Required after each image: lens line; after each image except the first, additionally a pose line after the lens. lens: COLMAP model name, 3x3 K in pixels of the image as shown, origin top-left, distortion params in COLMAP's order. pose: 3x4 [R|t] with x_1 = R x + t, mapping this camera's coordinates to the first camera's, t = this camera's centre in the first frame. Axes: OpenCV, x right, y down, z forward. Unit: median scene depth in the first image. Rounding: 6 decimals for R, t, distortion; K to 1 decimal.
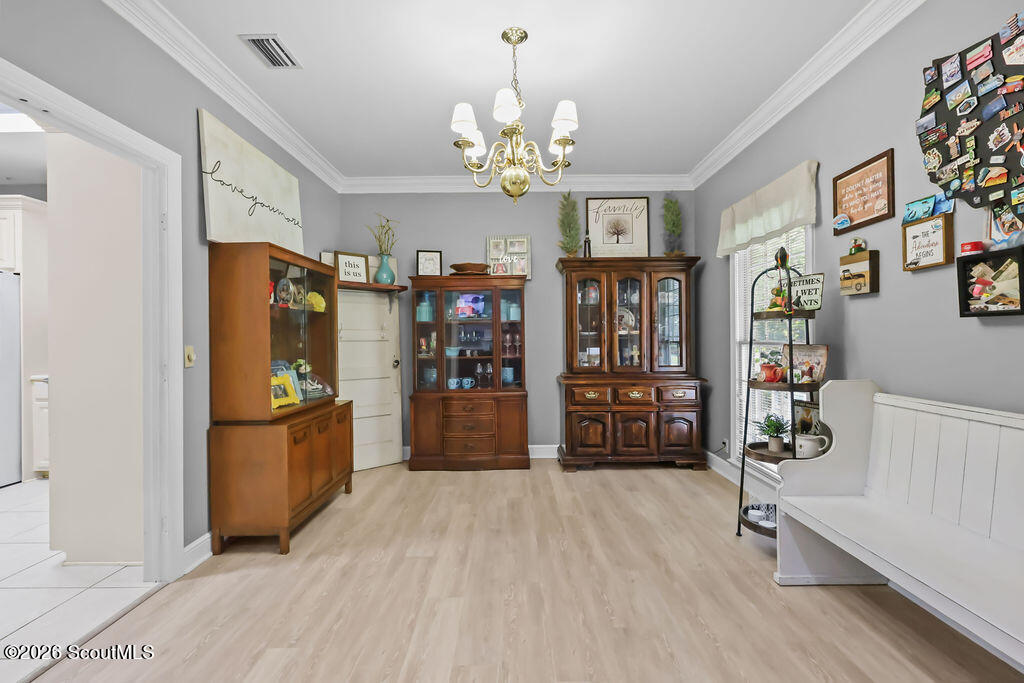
lens RADIAL K [[473.2, 0, 508.5], [0, 473.2, 338.6], [0, 0, 1]] dist [-0.000957, -0.000179]
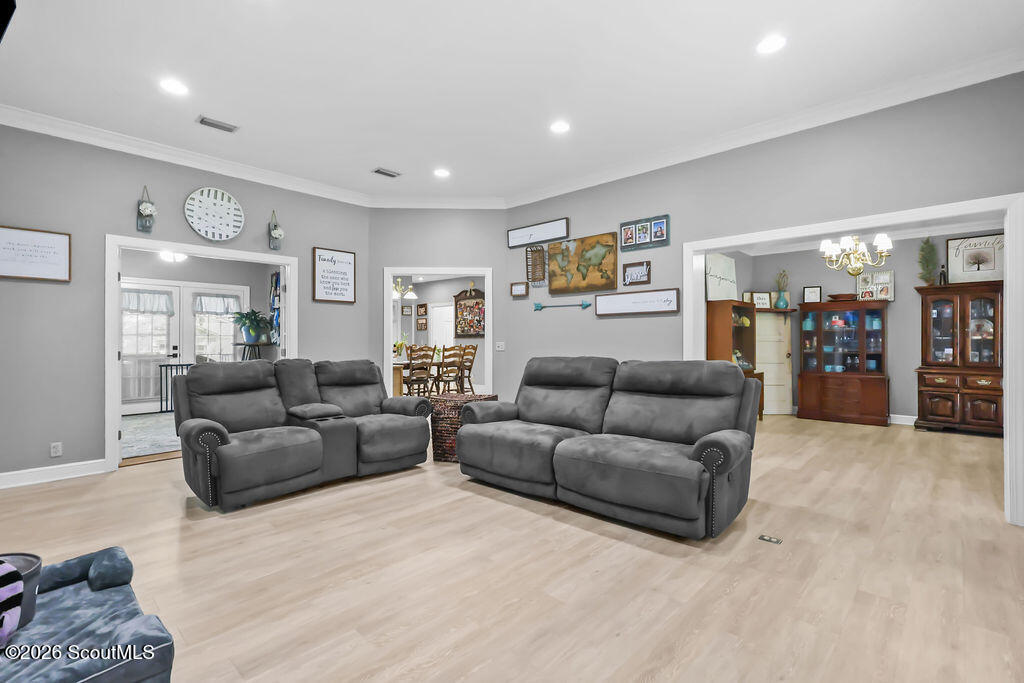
lens RADIAL K [[473.2, 0, 508.5], [0, 473.2, 338.6], [0, 0, 1]] dist [-0.000957, -0.000179]
pose [[0.733242, 0.008414, -0.679915, 0.178618], [-0.010450, 0.999945, 0.001105, 0.002371], [0.679887, 0.006295, 0.733290, -0.928849]]
